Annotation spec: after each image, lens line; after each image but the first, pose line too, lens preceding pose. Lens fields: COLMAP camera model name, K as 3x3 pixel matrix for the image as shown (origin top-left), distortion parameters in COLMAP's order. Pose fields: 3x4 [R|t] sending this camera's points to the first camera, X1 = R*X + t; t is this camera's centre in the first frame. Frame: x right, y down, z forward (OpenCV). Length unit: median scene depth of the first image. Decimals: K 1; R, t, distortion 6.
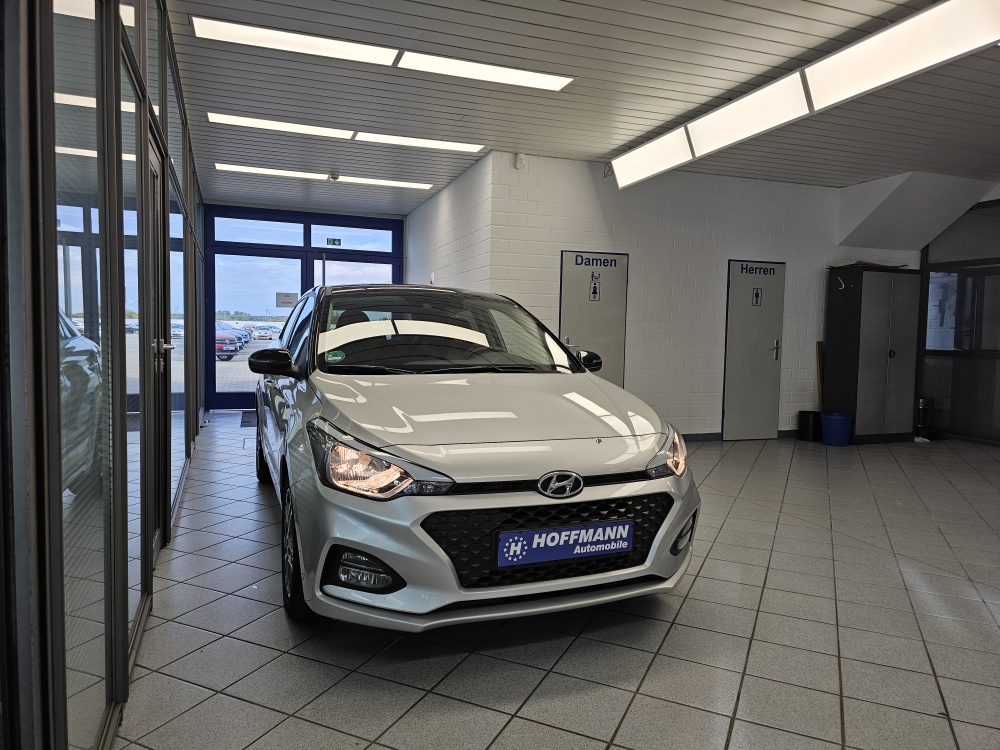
lens RADIAL K [[679.8, 0, 495.2], [0, 679.8, 376.3], [0, 0, 1]] dist [0.066700, -0.071204]
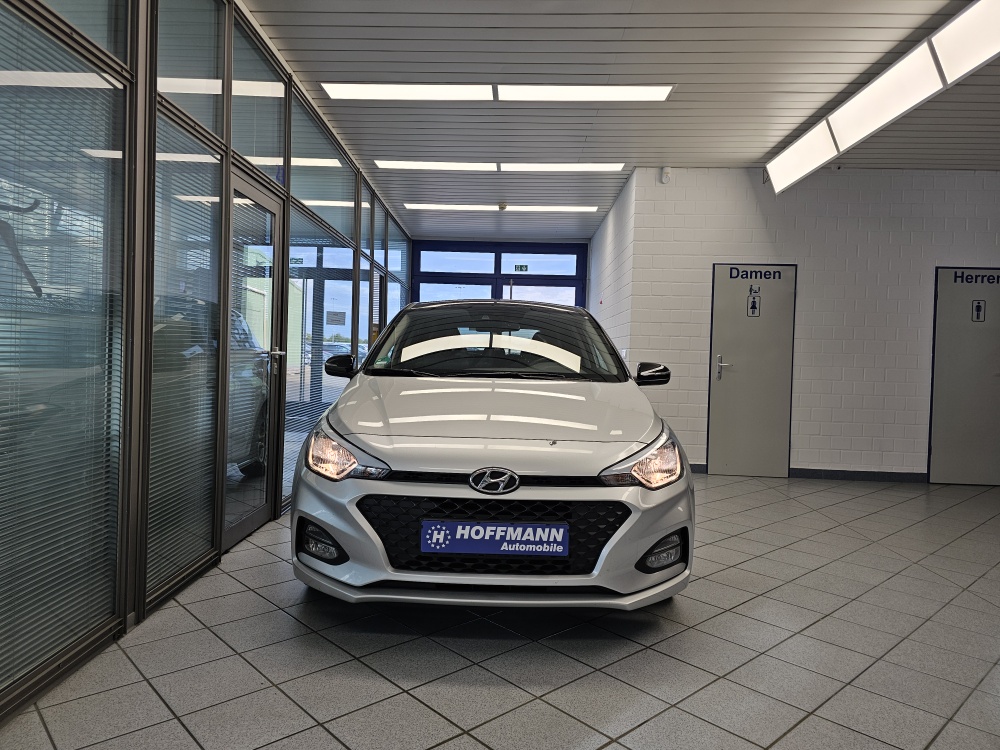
lens RADIAL K [[679.8, 0, 486.5], [0, 679.8, 368.9], [0, 0, 1]] dist [0.066700, -0.071204]
pose [[0.922755, 0.015201, -0.385087, 0.243102], [-0.035171, 0.998374, -0.044867, 0.018867], [0.383779, 0.054945, 0.921789, 0.021510]]
